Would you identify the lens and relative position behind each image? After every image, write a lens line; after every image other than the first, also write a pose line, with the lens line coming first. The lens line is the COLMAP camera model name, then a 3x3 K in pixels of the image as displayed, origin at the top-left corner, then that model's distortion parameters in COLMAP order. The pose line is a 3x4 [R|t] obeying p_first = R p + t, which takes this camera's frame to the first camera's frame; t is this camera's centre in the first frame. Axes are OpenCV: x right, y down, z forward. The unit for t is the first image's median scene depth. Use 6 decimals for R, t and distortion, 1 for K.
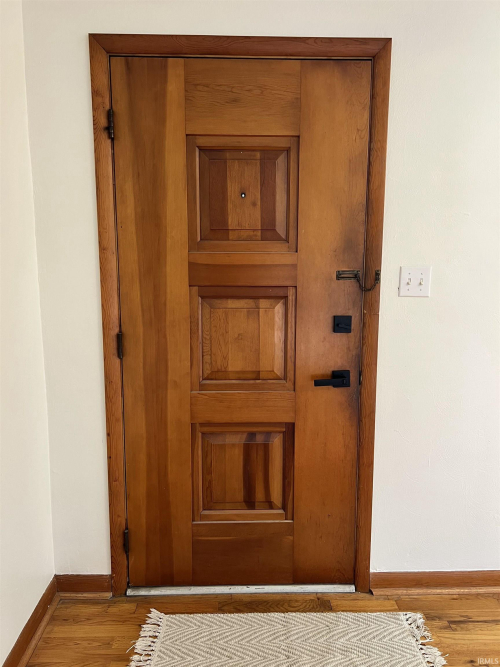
lens RADIAL K [[503.0, 0, 250.7], [0, 503.0, 336.2], [0, 0, 1]] dist [0.051393, -0.059464]
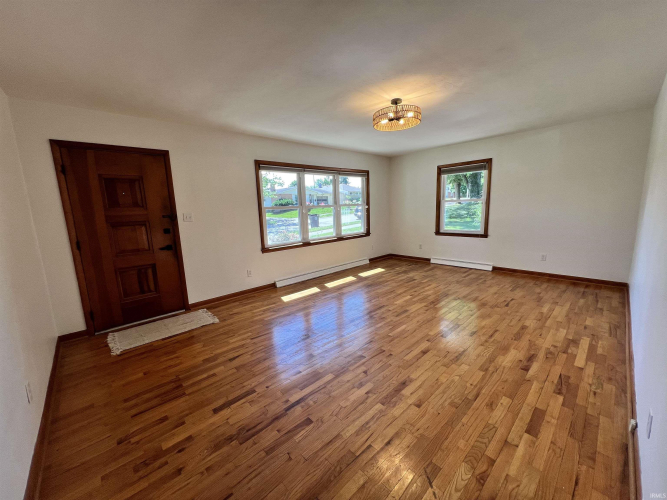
lens RADIAL K [[267.0, 0, 331.7], [0, 267.0, 249.2], [0, 0, 1]] dist [-0.001355, 0.000760]
pose [[0.750004, -0.139165, 0.646627, -0.162345], [0.136975, 0.989102, 0.053999, 0.150558], [-0.647095, 0.048072, 0.760892, -1.062337]]
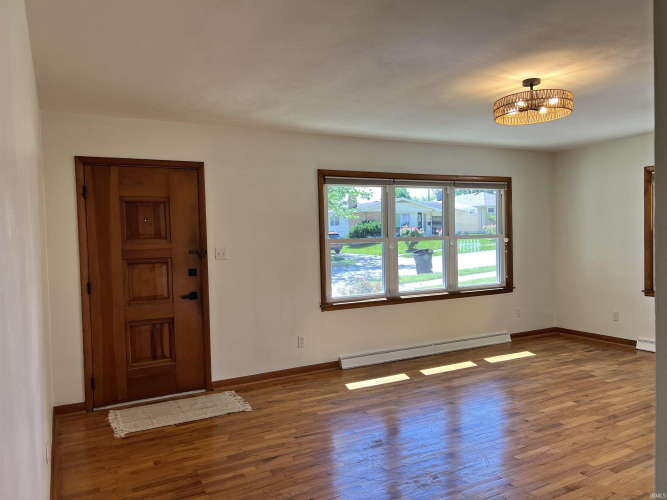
lens RADIAL K [[503.0, 0, 332.5], [0, 503.0, 252.5], [0, 0, 1]] dist [0.051393, -0.059464]
pose [[0.892387, -0.043085, 0.449209, -0.296047], [0.095996, 0.990773, -0.095674, 0.175474], [-0.440942, 0.128501, 0.888289, -1.427209]]
